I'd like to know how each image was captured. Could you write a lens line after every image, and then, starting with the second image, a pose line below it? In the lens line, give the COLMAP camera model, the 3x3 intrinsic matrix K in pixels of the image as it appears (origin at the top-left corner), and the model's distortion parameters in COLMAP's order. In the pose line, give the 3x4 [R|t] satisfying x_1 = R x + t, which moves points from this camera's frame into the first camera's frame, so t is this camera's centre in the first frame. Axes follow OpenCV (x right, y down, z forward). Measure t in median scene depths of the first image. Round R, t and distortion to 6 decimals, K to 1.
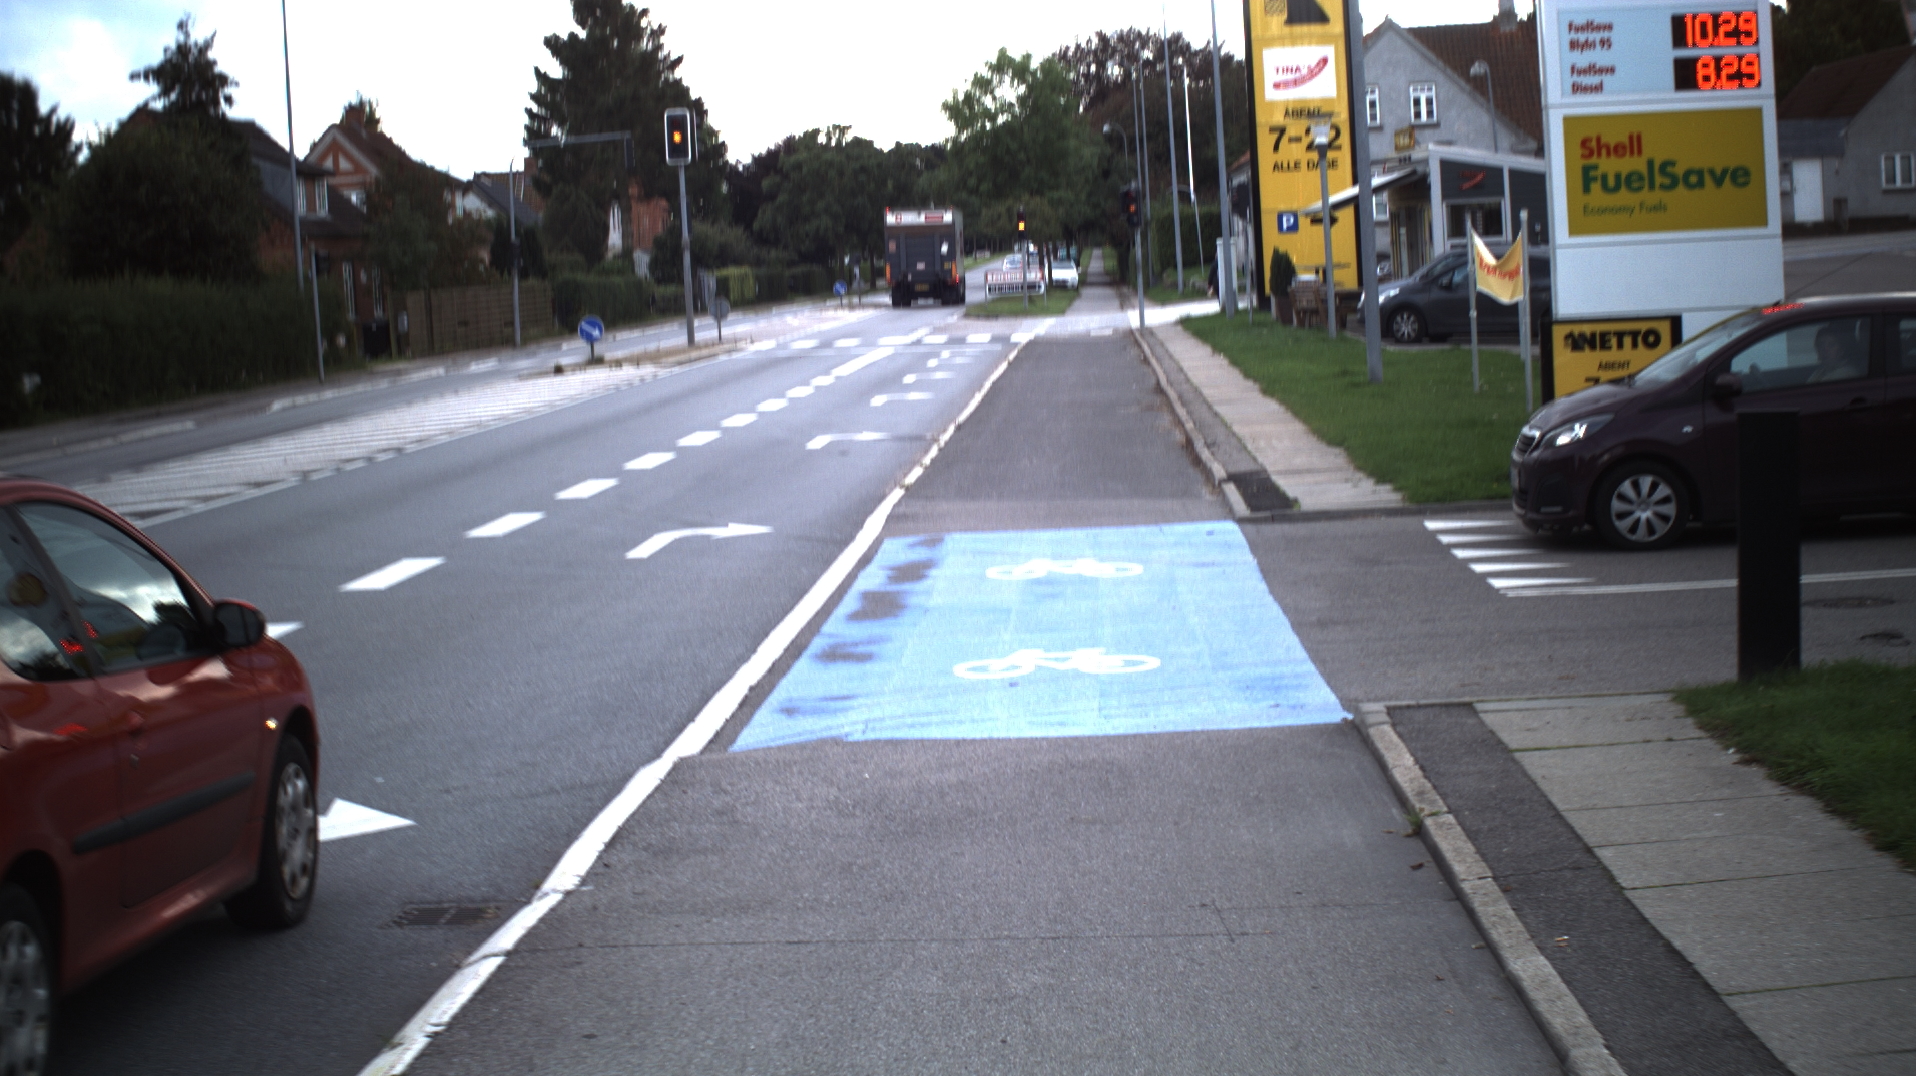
lens RADIAL K [[3660.6, 0, 958.0], [0, 3660.6, 538.0], [0, 0, 1]] dist [-0.245865, 0.104390]
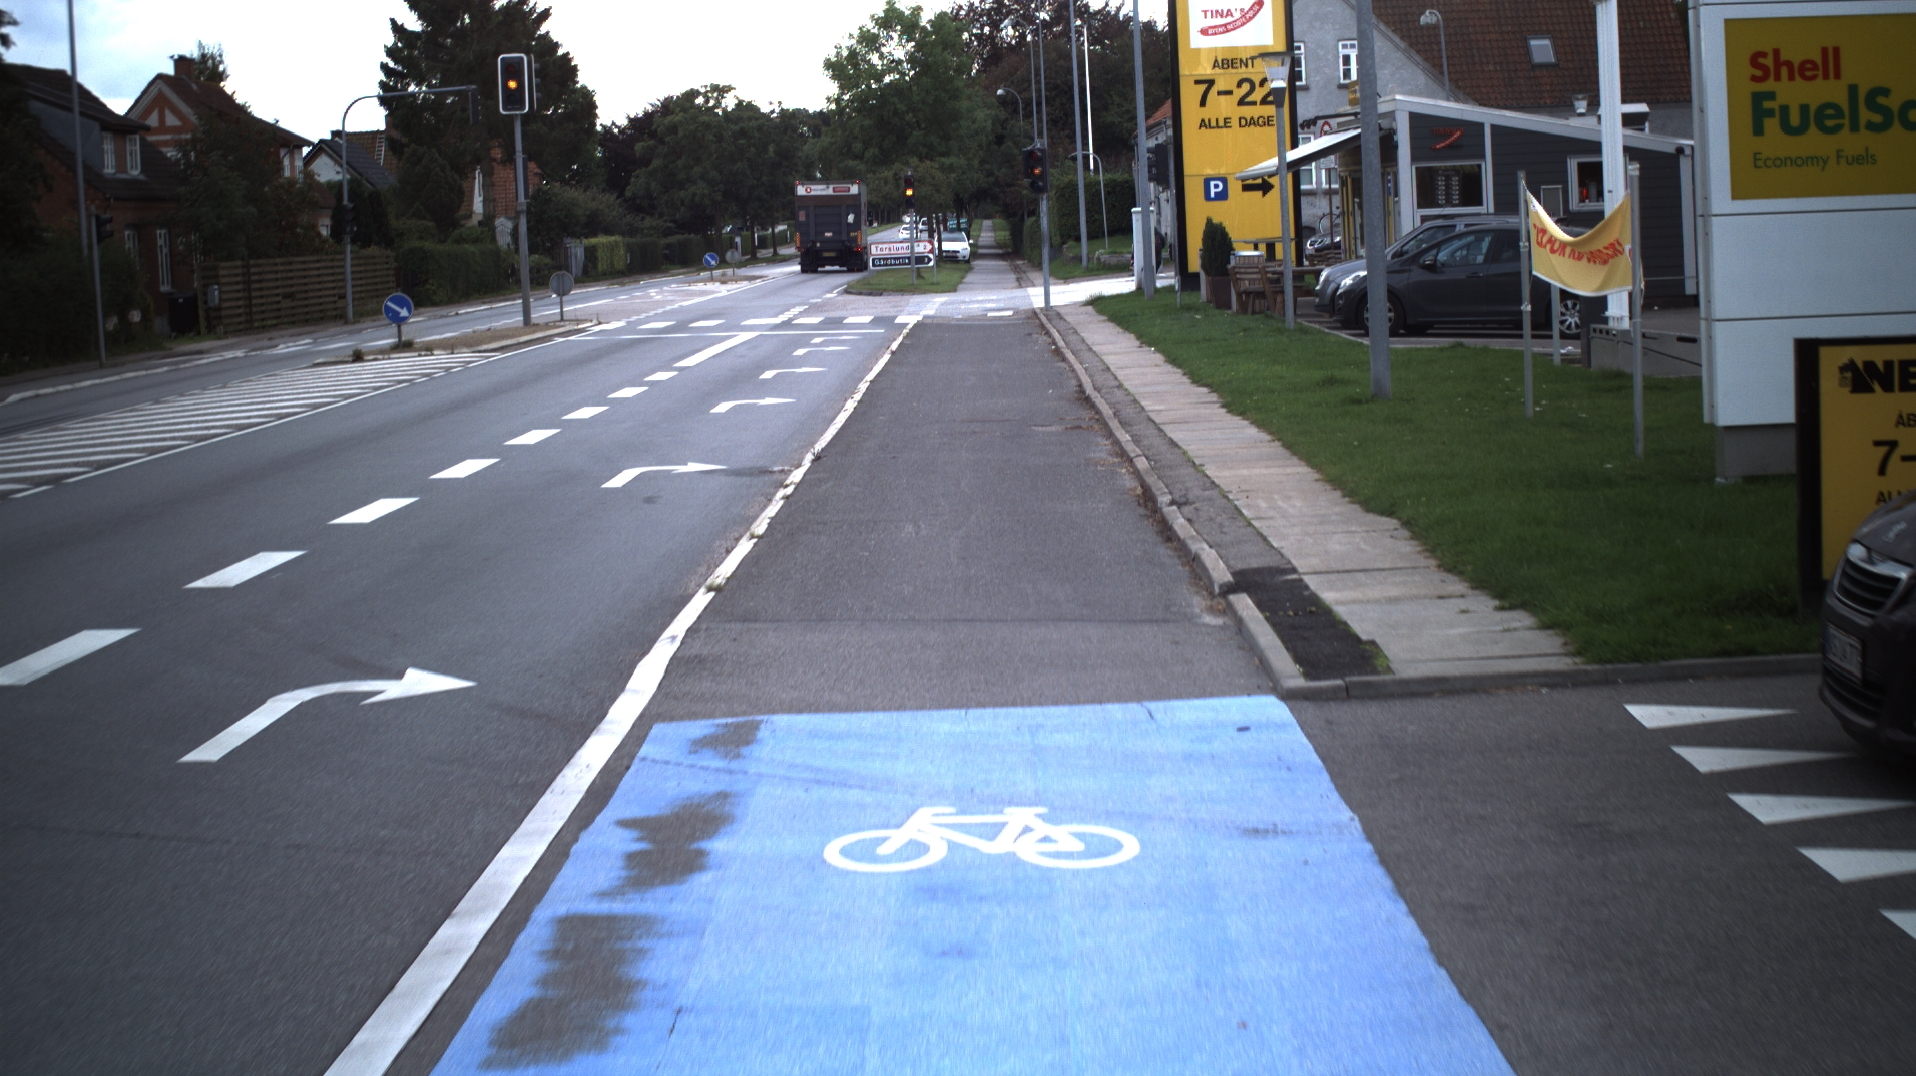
lens RADIAL K [[3660.6, 0, 958.0], [0, 3660.6, 538.0], [0, 0, 1]] dist [-0.245865, 0.104390]
pose [[0.999497, 0.006456, 0.031052, 0.002688], [-0.006702, 0.999947, 0.007848, -0.009876], [-0.030999, -0.008052, 0.999487, 0.133480]]
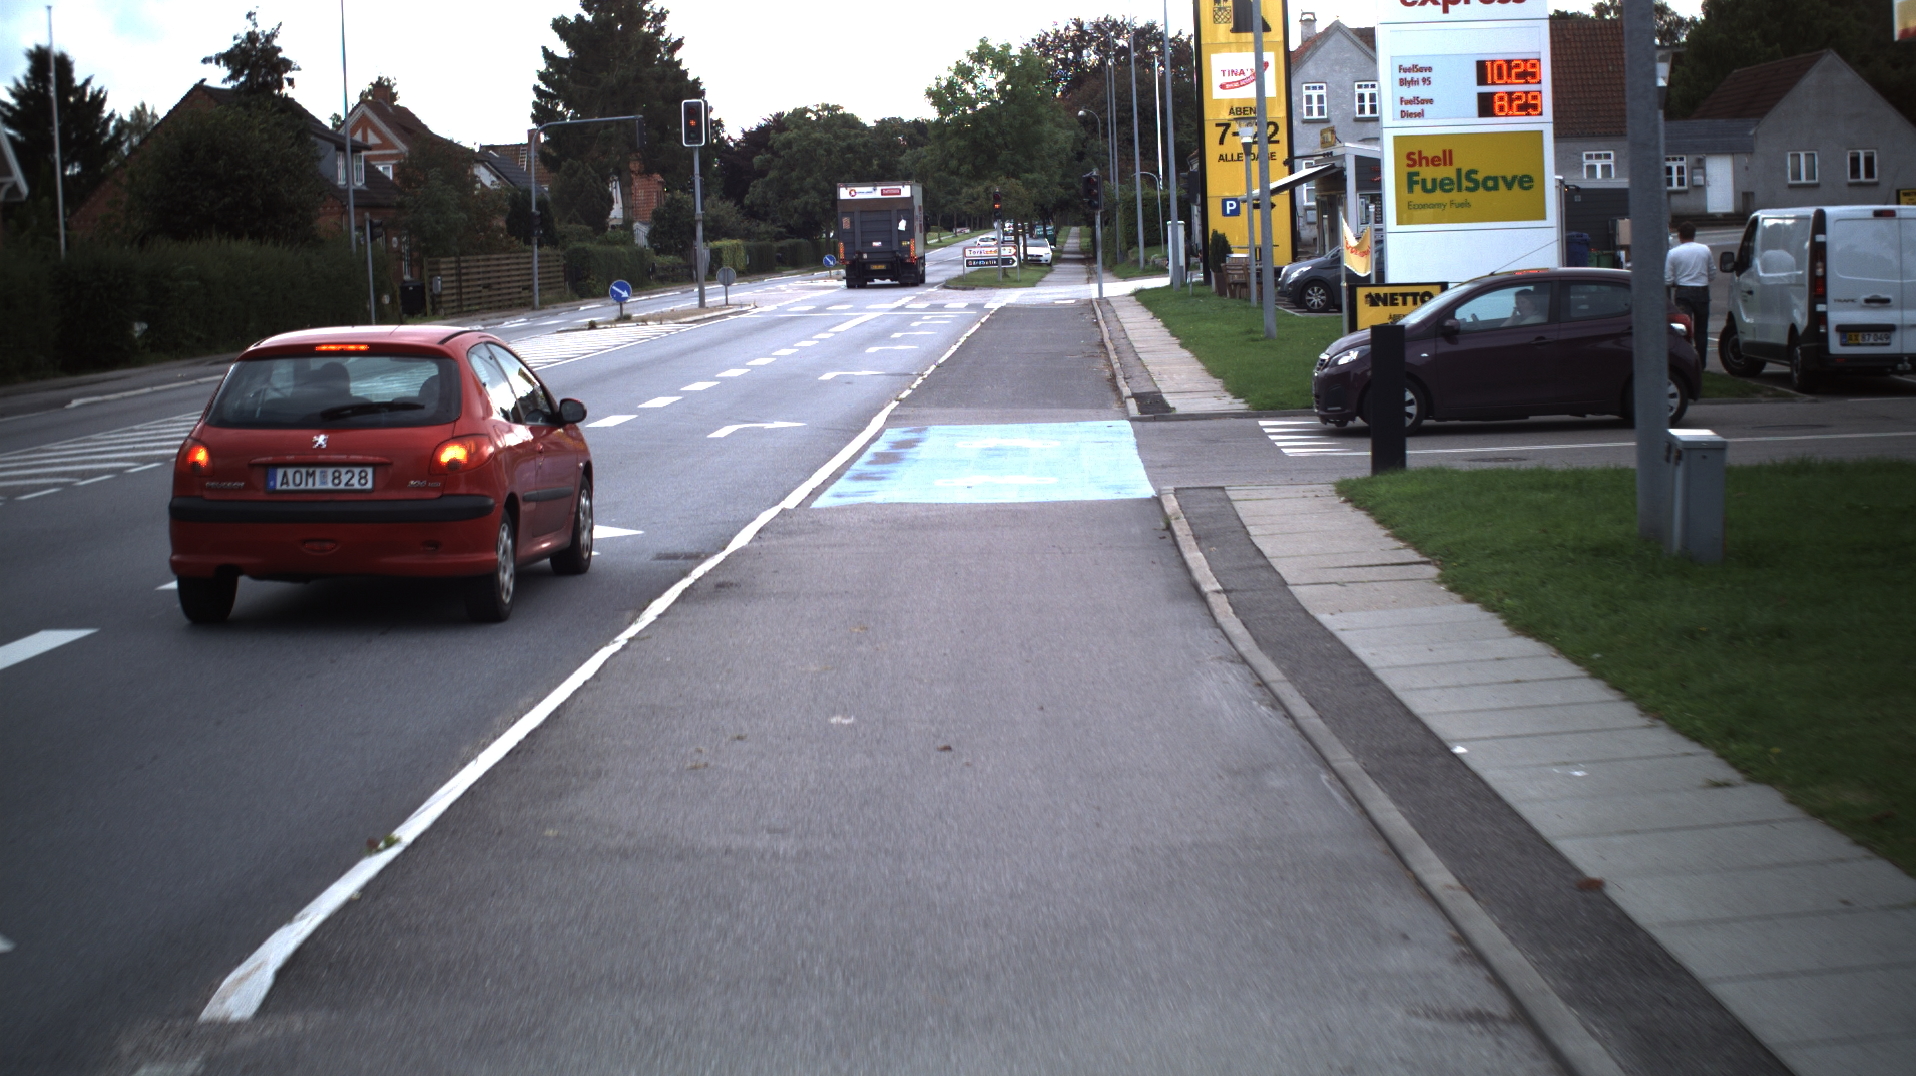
lens RADIAL K [[3660.6, 0, 958.0], [0, 3660.6, 538.0], [0, 0, 1]] dist [-0.245865, 0.104390]
pose [[0.999862, 0.015247, 0.006615, -0.000186], [-0.015290, 0.999862, 0.006530, 0.010074], [-0.006514, -0.006630, 0.999957, -0.132878]]
